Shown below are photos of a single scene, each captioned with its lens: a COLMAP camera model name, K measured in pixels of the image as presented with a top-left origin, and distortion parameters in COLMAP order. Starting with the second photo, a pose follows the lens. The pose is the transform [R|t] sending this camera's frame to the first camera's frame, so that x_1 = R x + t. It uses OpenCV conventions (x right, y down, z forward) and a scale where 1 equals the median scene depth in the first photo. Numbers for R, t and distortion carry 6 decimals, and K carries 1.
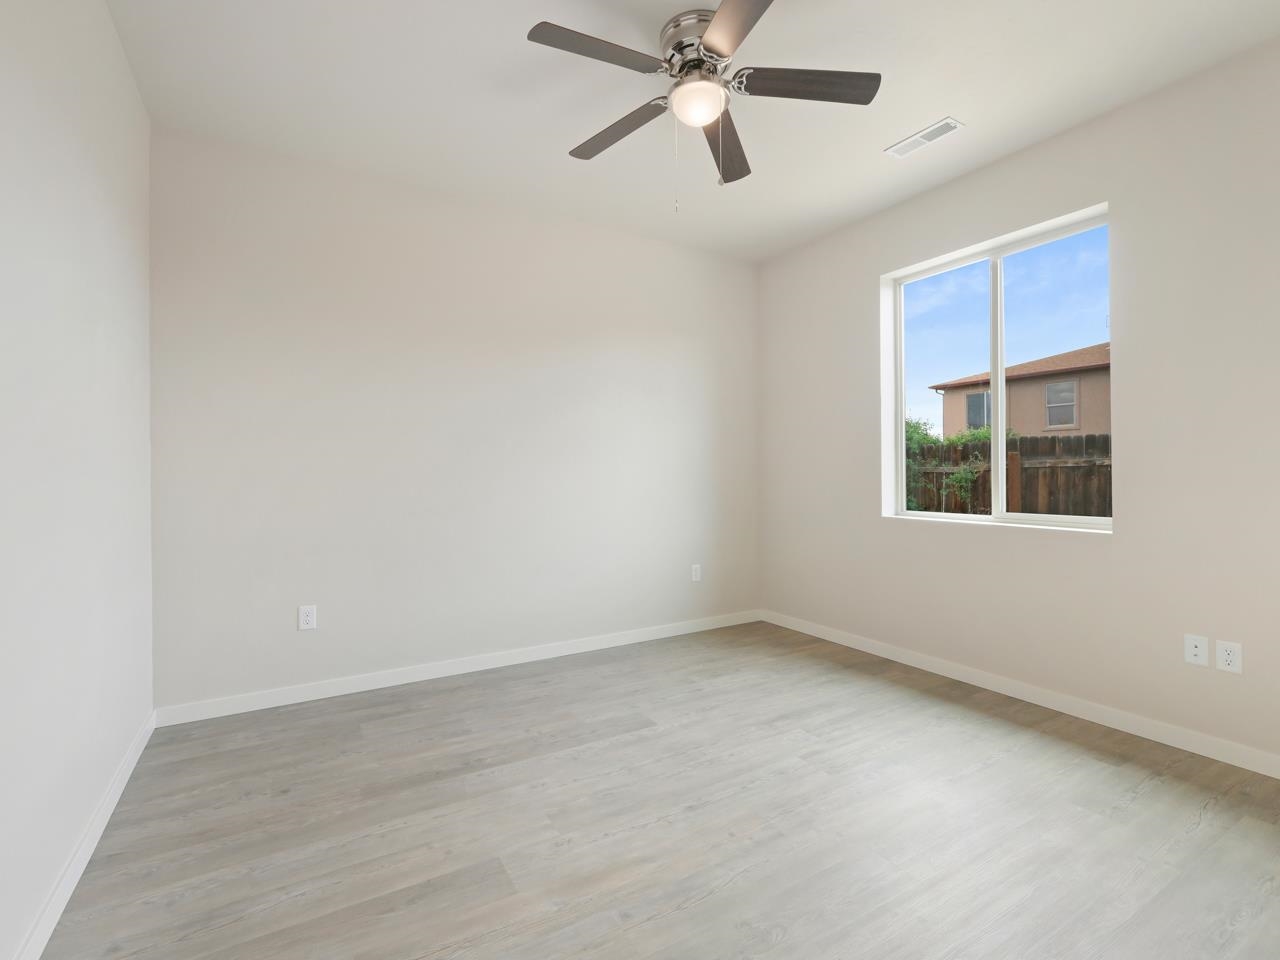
lens RADIAL K [[576.8, 0, 641.9], [0, 576.8, 474.3], [0, 0, 1]] dist [-0.000118, -0.000167]
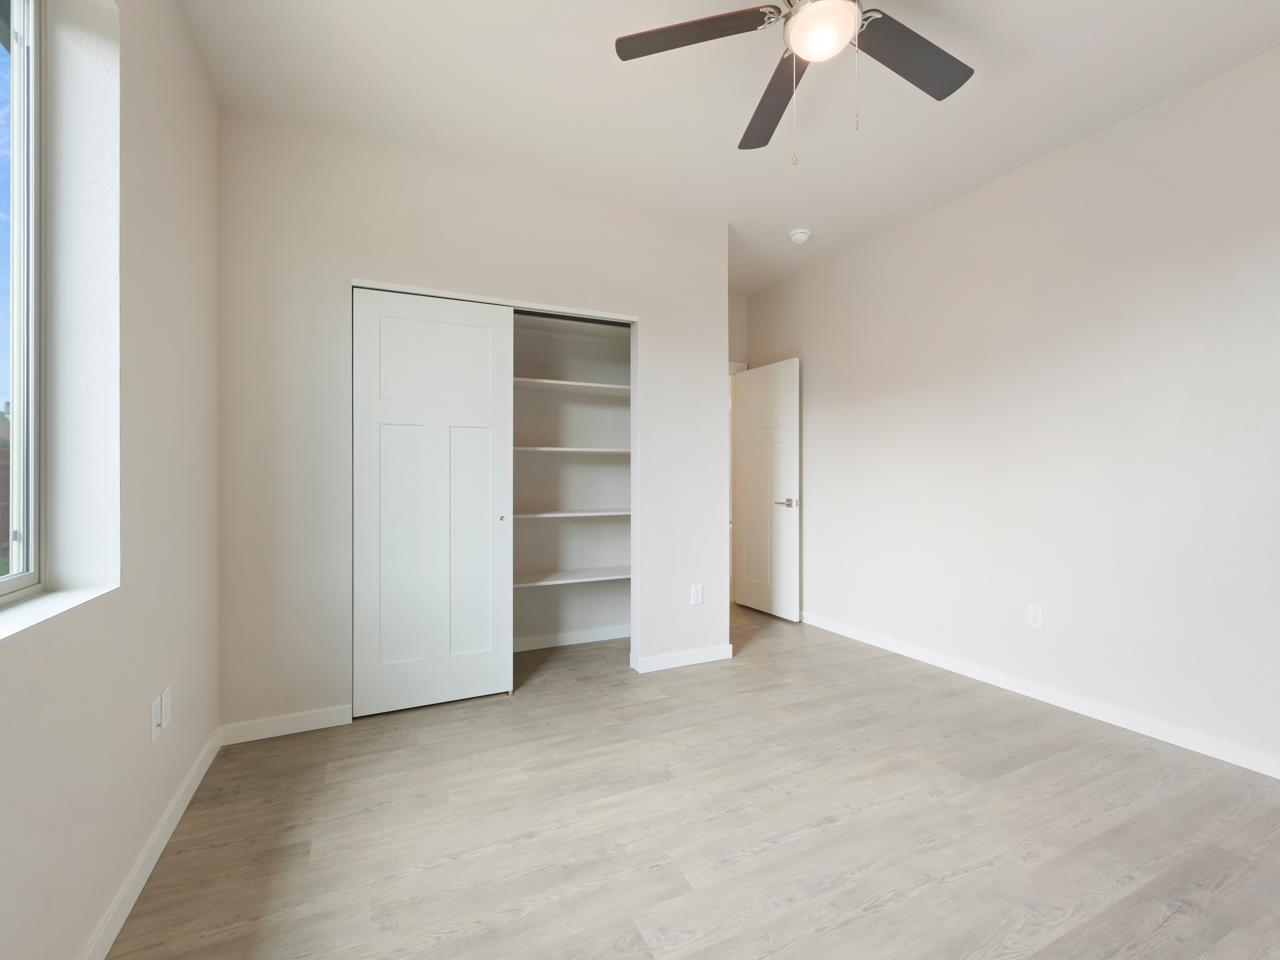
lens RADIAL K [[576.8, 0, 641.9], [0, 576.8, 474.3], [0, 0, 1]] dist [-0.000118, -0.000167]
pose [[-0.996562, 0.007305, 0.082523, 0.314852], [0.007258, 0.999973, -0.000864, -0.008432], [-0.082527, -0.000262, -0.996589, 1.966973]]
